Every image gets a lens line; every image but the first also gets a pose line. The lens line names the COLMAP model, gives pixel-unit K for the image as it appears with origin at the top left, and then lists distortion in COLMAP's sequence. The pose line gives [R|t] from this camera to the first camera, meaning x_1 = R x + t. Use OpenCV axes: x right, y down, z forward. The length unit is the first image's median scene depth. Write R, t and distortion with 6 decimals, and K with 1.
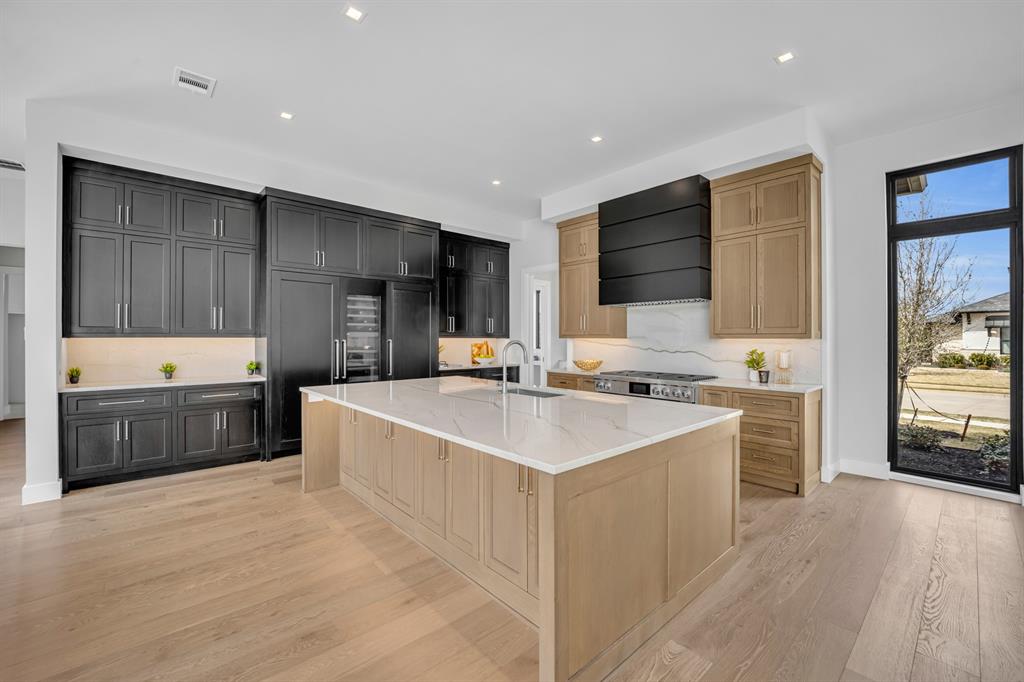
lens RADIAL K [[421.1, 0, 508.6], [0, 421.1, 340.7], [0, 0, 1]] dist [-0.019700, 0.000103]
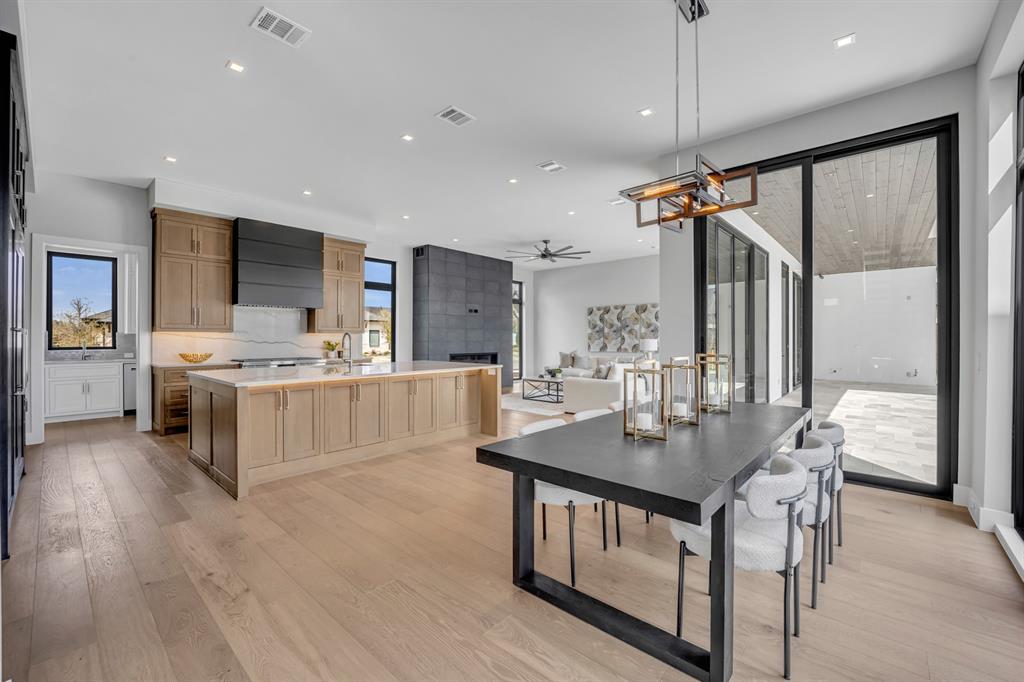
lens RADIAL K [[421.1, 0, 508.6], [0, 421.1, 340.7], [0, 0, 1]] dist [-0.019700, 0.000103]
pose [[-0.115790, -0.005116, 0.993261, -1.313698], [0.006035, 0.999965, 0.005854, 0.021288], [-0.993255, 0.006672, -0.115755, 0.494000]]
